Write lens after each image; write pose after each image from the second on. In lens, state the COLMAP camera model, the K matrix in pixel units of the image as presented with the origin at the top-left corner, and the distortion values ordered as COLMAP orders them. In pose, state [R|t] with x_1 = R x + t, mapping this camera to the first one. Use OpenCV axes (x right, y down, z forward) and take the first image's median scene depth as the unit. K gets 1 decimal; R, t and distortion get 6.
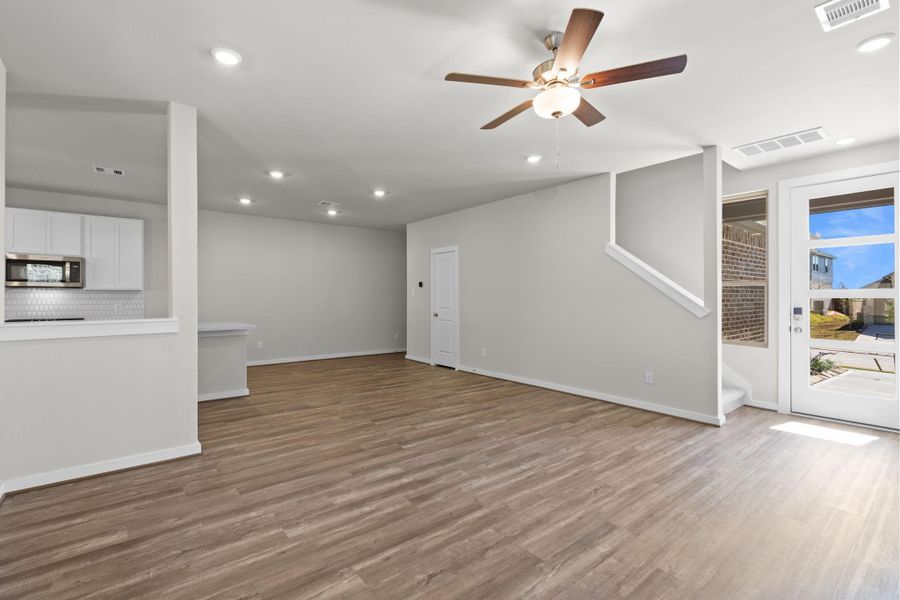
lens RADIAL K [[409.2, 0, 449.6], [0, 409.2, 297.8], [0, 0, 1]] dist [-0.007563, 0.001033]
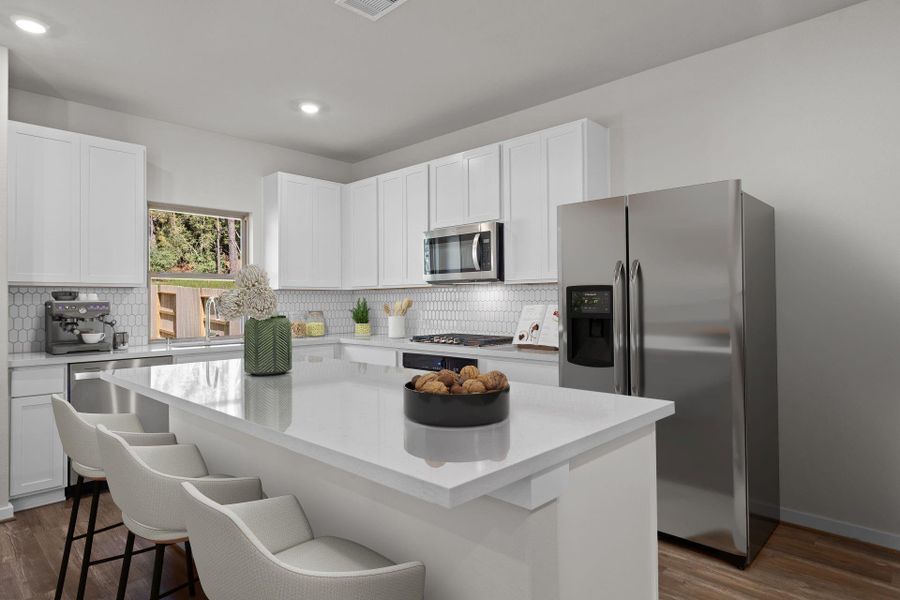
lens RADIAL K [[515.5, 0, 452.0], [0, 515.5, 300.7], [0, 0, 1]] dist [0.006256, 0.000352]
pose [[0.136116, -0.001298, -0.990692, -0.436423], [0.008848, 0.999961, -0.000095, 0.002931], [0.990653, -0.008753, 0.136122, 1.475794]]
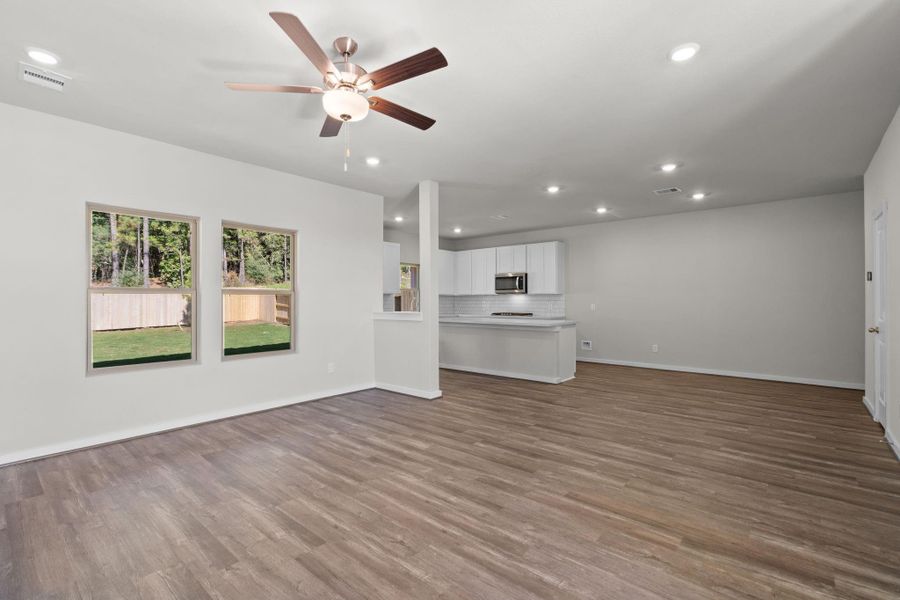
lens RADIAL K [[411.6, 0, 448.7], [0, 411.6, 299.9], [0, 0, 1]] dist [-0.005319, -0.000251]
pose [[0.185310, 0.000705, -0.982680, 0.937283], [0.001448, 0.999998, 0.000991, -0.001771], [0.982679, -0.001607, 0.185309, 0.761953]]
